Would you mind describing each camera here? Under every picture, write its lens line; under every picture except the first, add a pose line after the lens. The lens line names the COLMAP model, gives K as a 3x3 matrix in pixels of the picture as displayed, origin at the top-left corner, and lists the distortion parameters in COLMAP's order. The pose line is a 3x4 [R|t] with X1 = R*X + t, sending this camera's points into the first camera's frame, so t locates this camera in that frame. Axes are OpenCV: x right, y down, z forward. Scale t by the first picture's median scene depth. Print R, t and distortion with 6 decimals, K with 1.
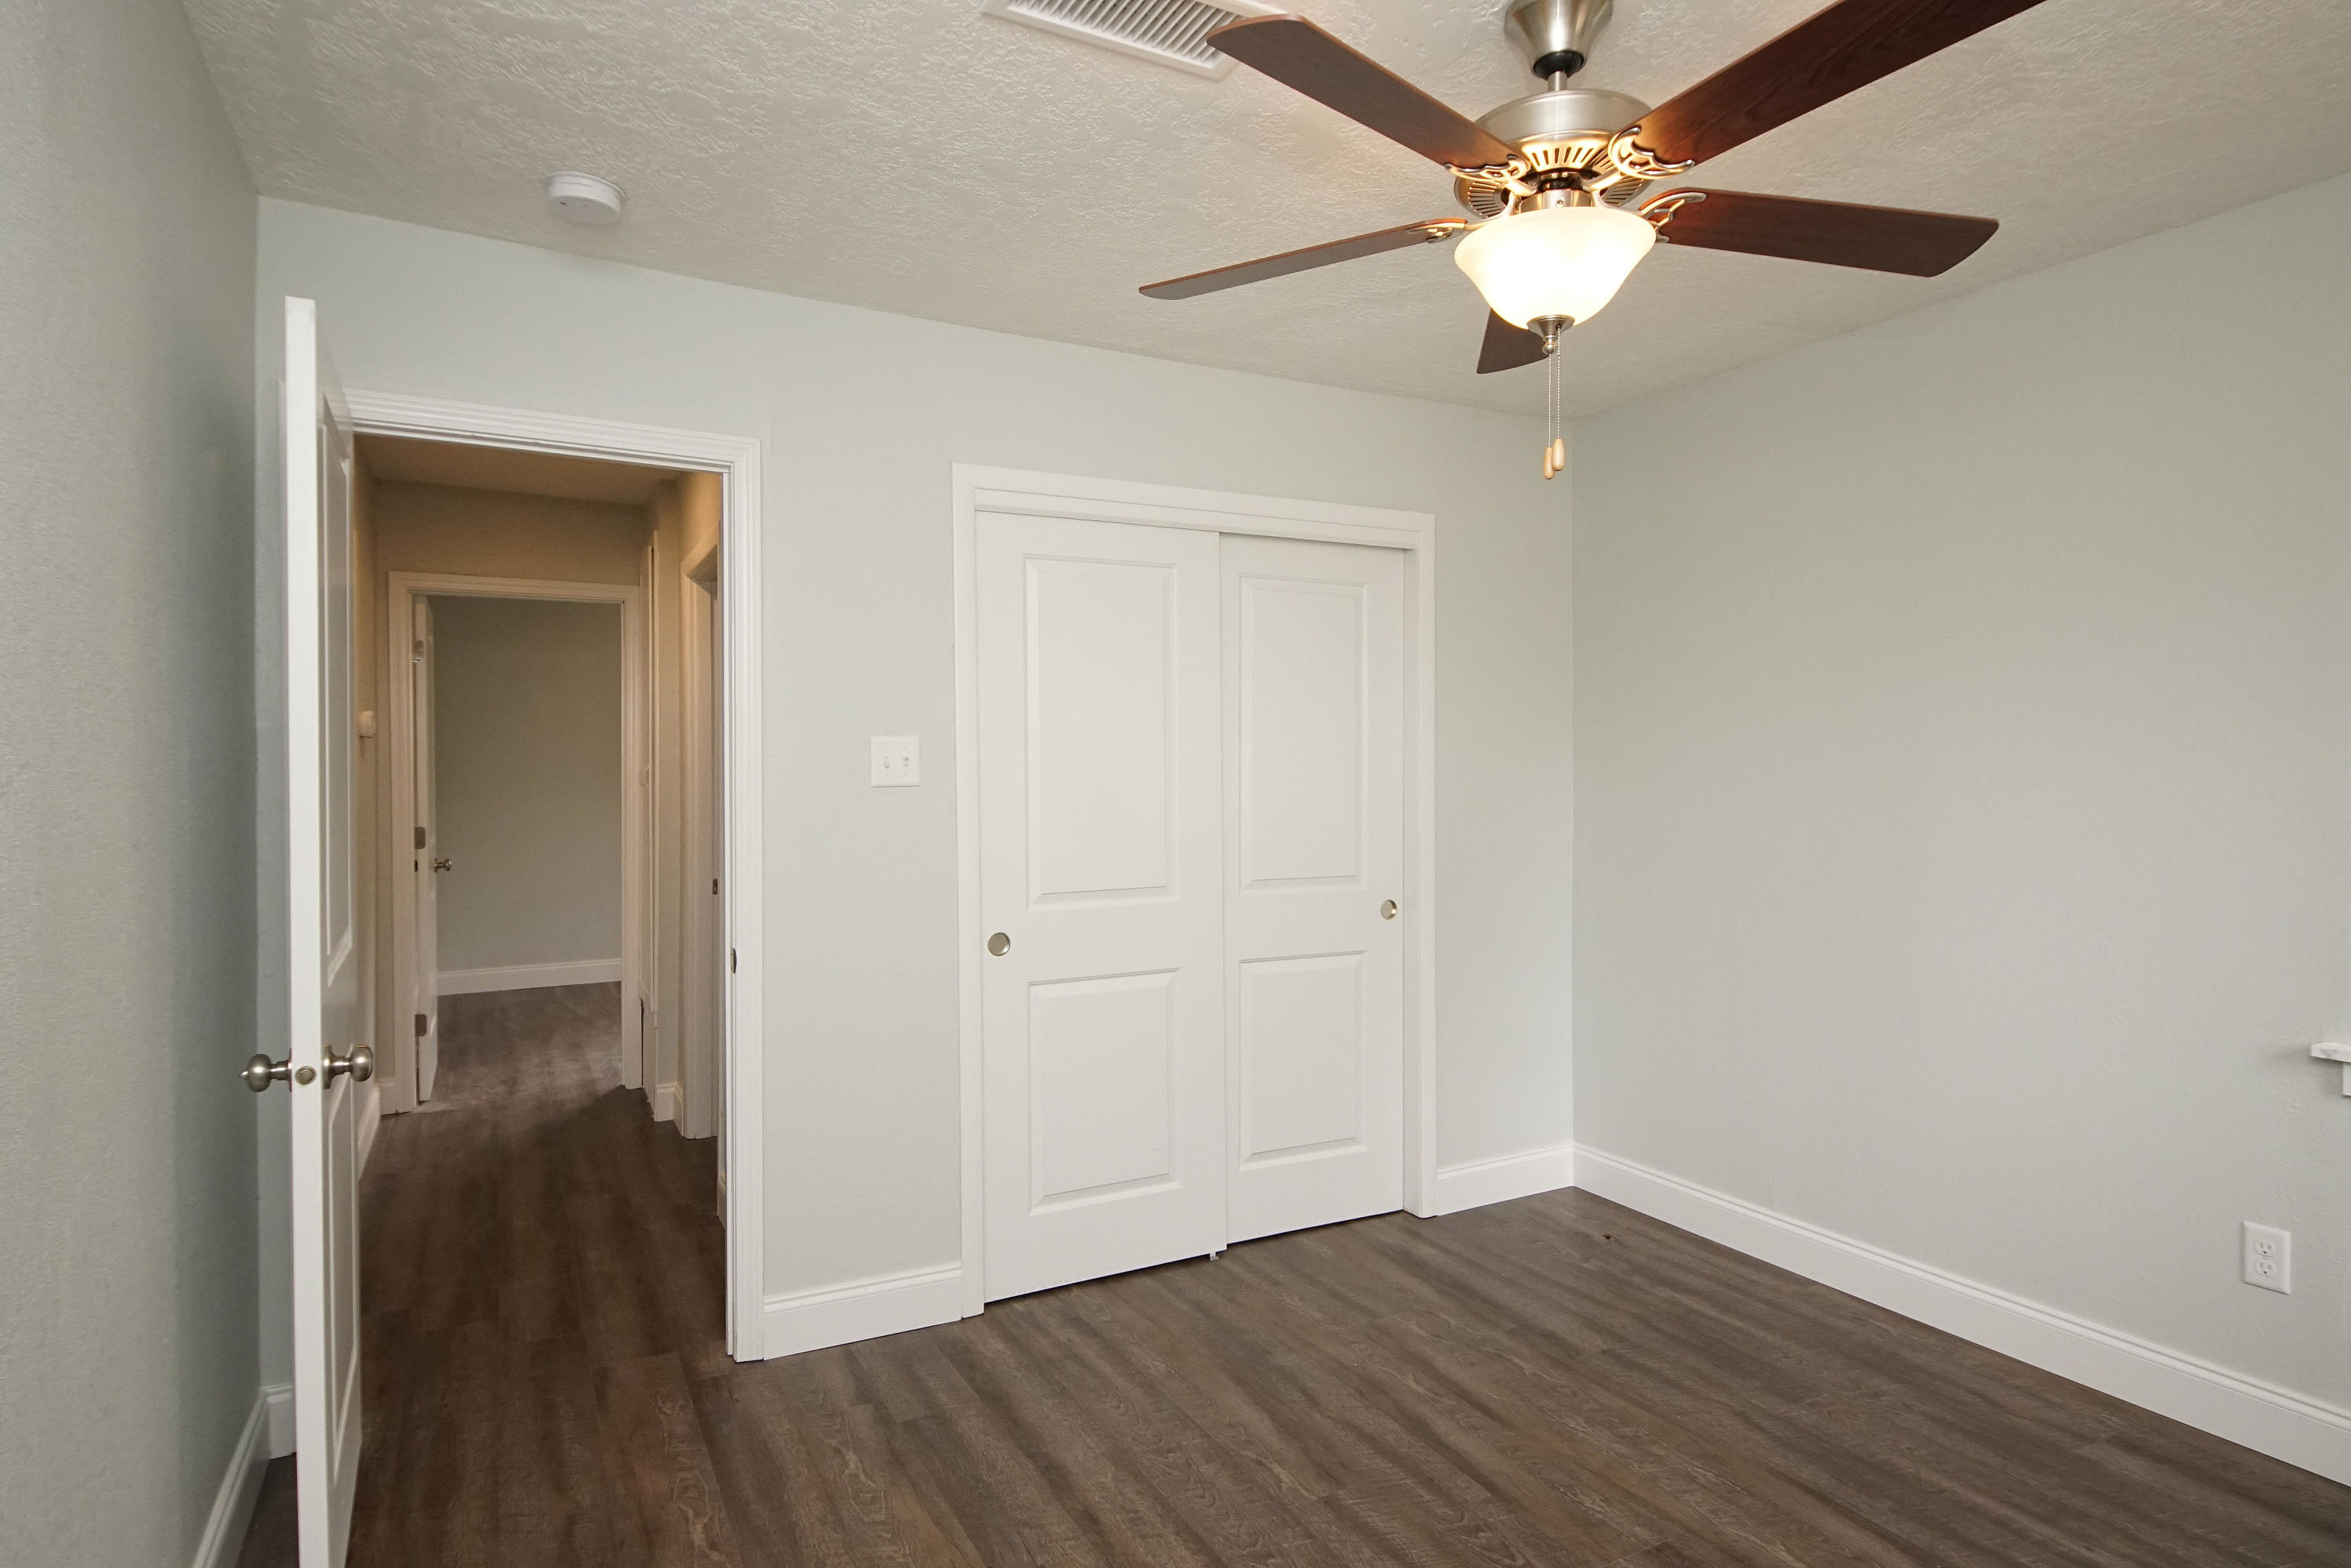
lens RADIAL K [[1307.9, 0, 1169.1], [0, 1307.9, 772.0], [0, 0, 1]] dist [0.046152, -0.047152]
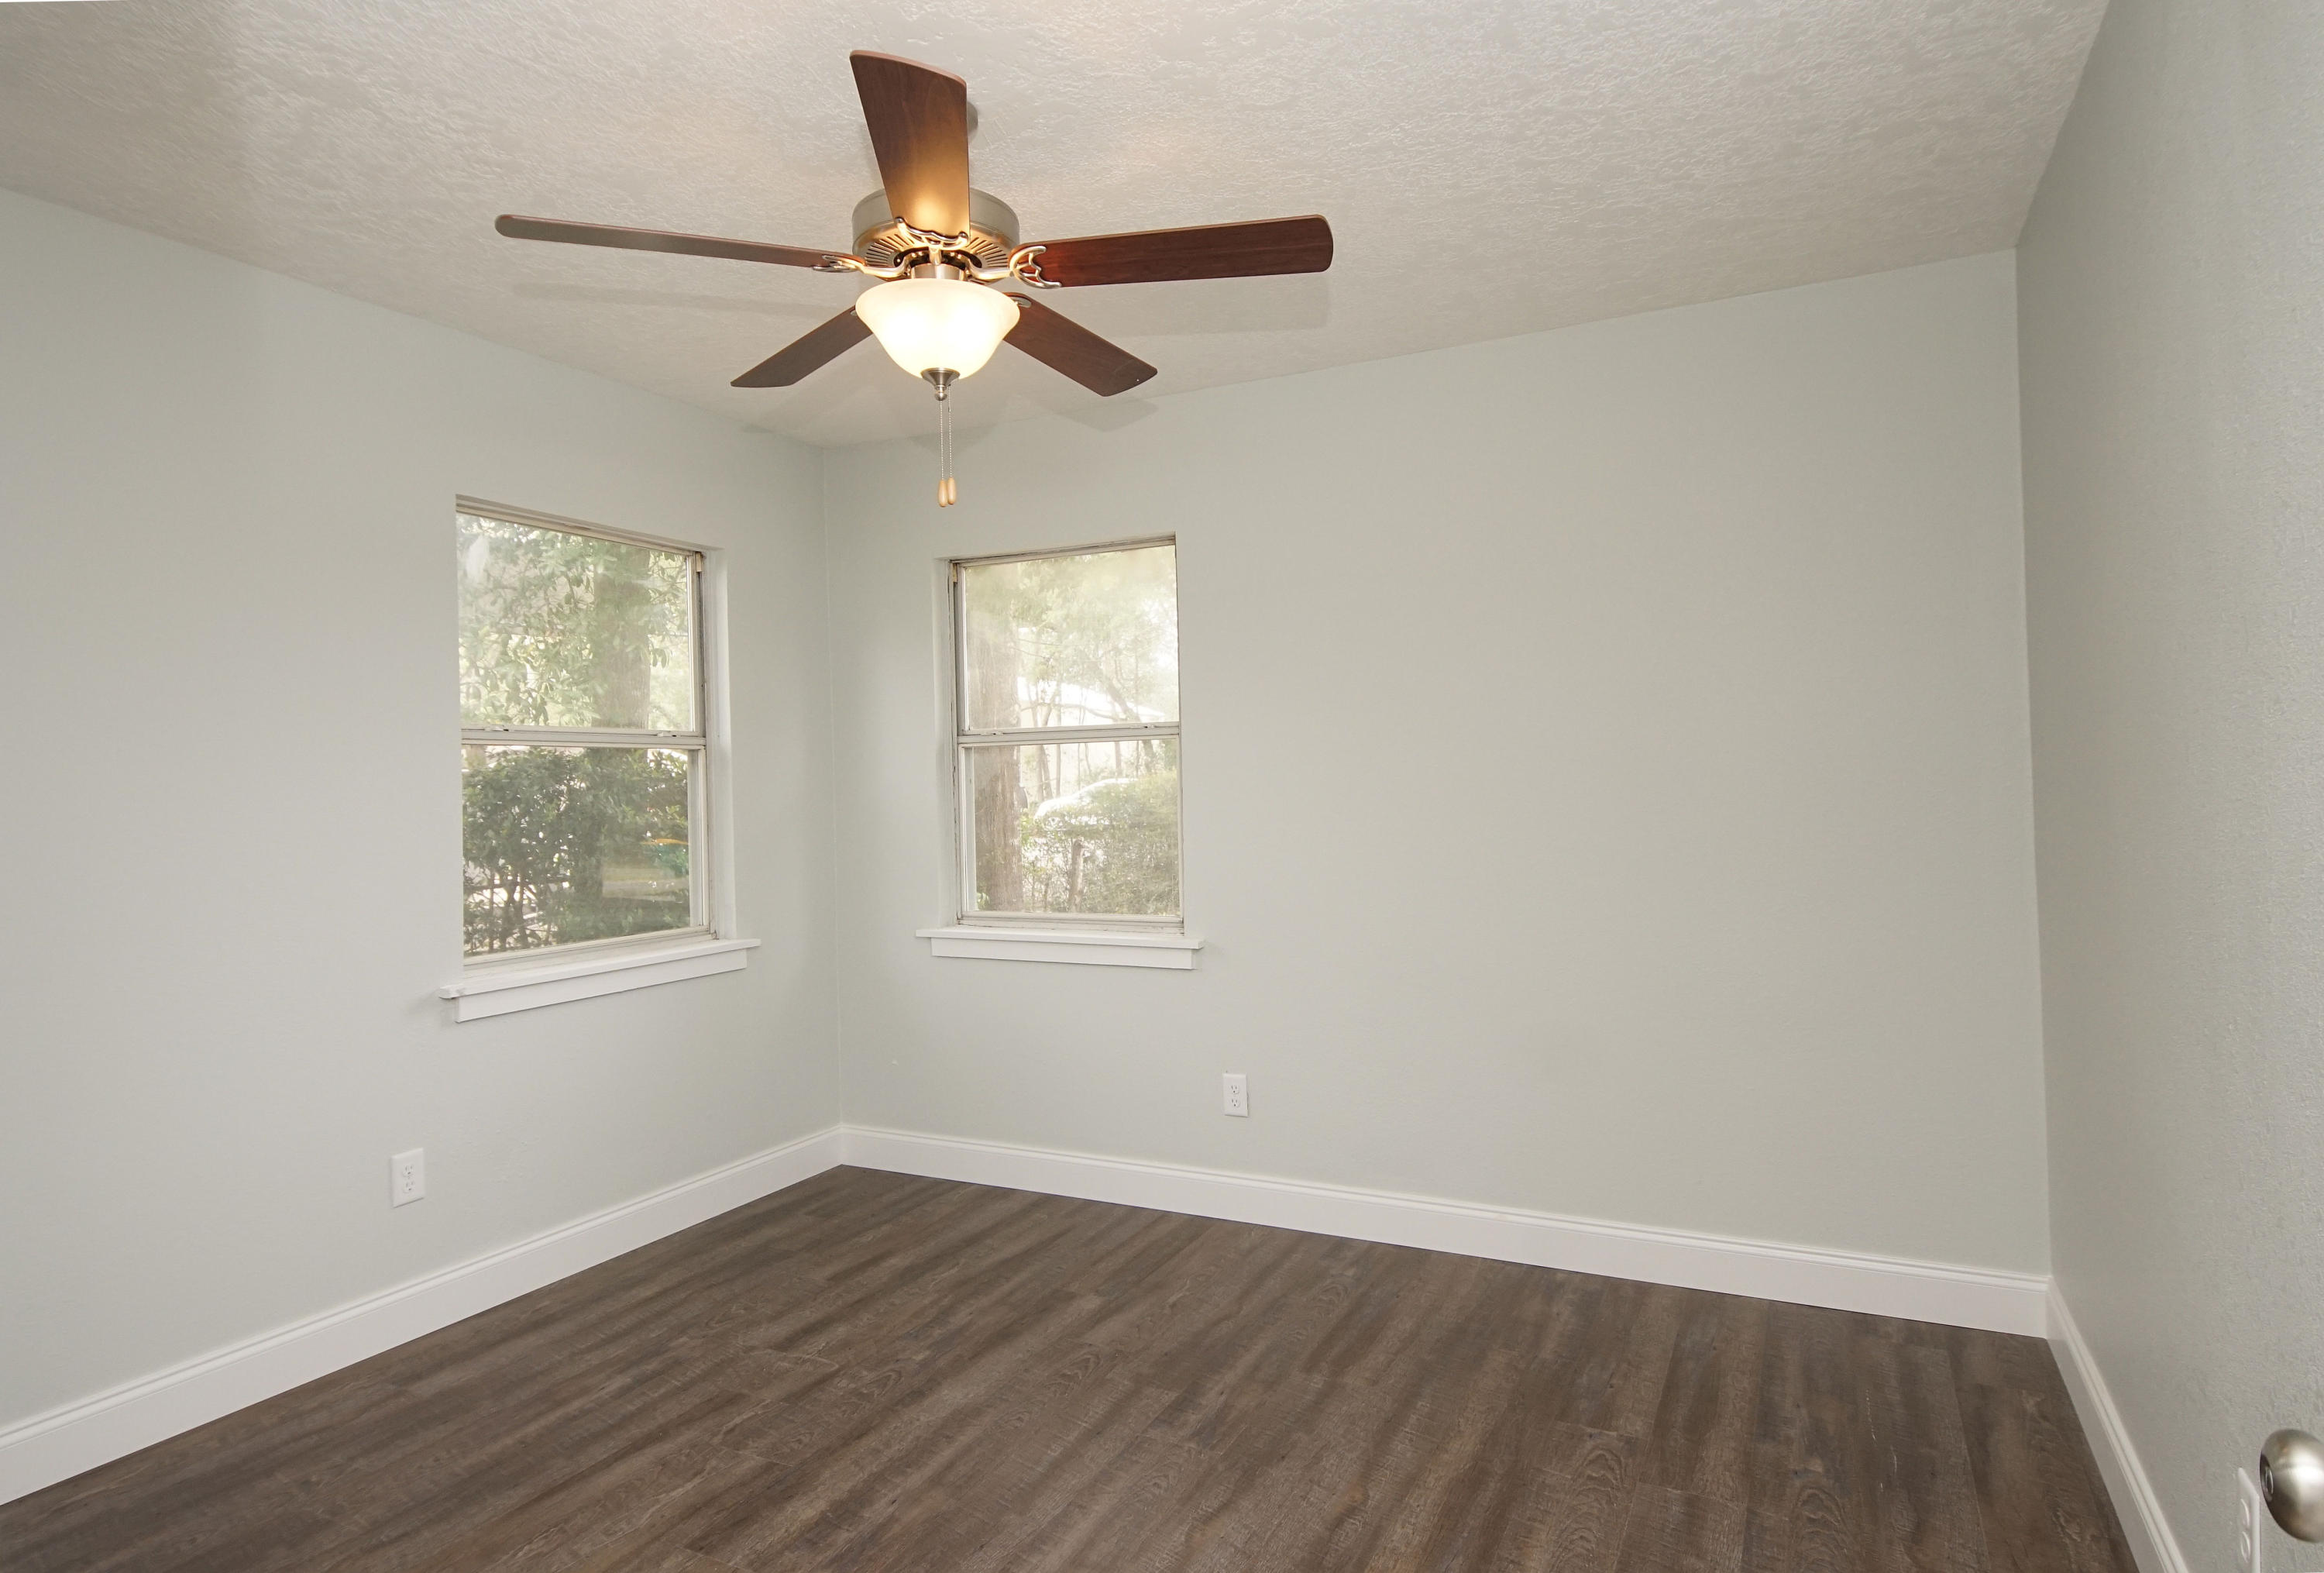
lens RADIAL K [[1311.7, 0, 1142.1], [0, 1311.7, 764.7], [0, 0, 1]] dist [0.021352, -0.000648]
pose [[-0.567901, 0.021988, 0.822803, -0.583776], [0.027199, 0.999598, -0.007940, 0.016162], [-0.822648, 0.017871, -0.568271, 1.157408]]
